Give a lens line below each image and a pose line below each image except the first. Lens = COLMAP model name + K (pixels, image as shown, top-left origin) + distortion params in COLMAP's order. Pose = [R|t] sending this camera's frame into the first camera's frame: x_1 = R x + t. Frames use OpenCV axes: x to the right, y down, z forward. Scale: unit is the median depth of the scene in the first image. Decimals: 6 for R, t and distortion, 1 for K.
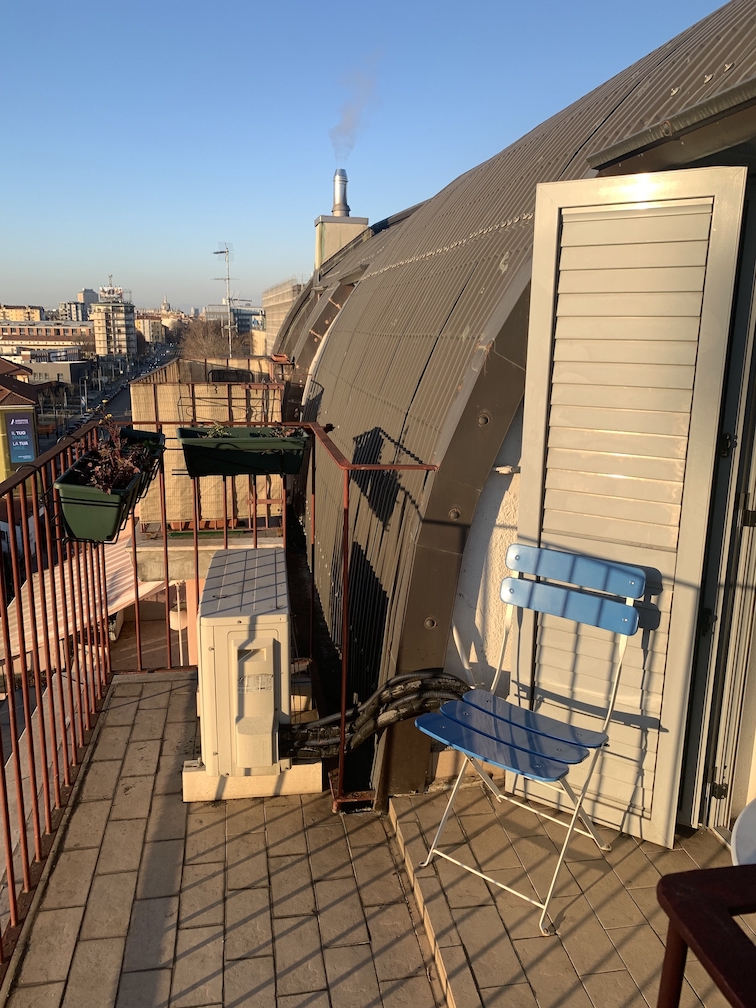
lens RADIAL K [[776.4, 0, 383.2], [0, 776.4, 505.3], [0, 0, 1]] dist [0.011971, -0.015688]
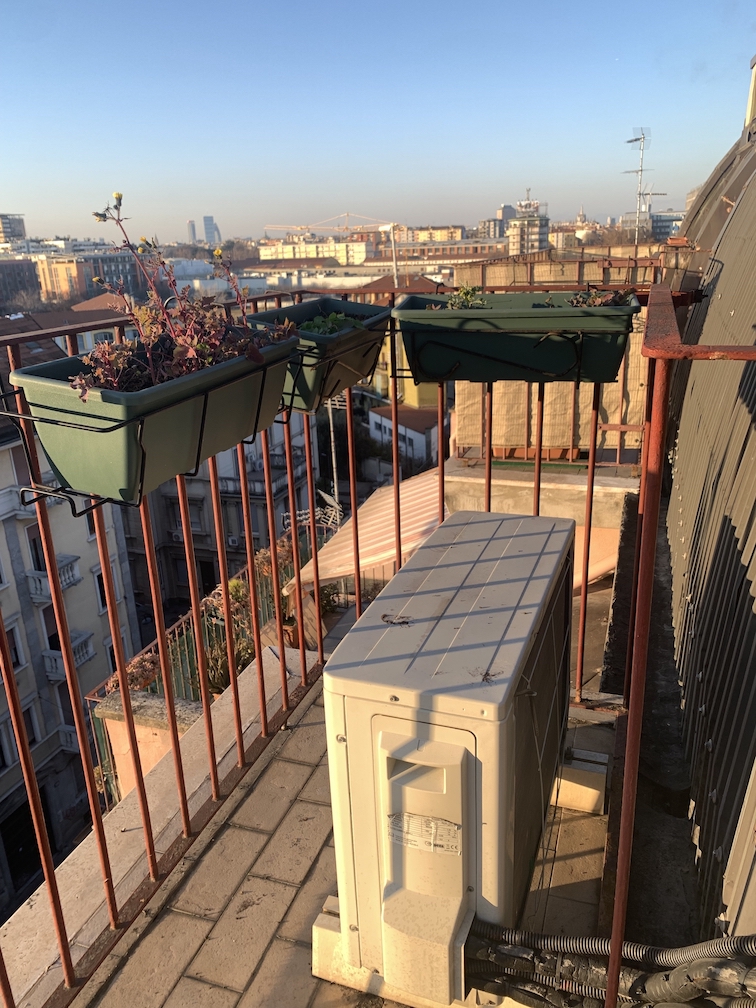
lens RADIAL K [[776.4, 0, 383.2], [0, 776.4, 505.3], [0, 0, 1]] dist [0.011971, -0.015688]
pose [[0.876043, 0.107301, -0.470144, 0.007253], [-0.057526, 0.991222, 0.119036, -0.011559], [0.478789, -0.077235, 0.874526, 0.446573]]
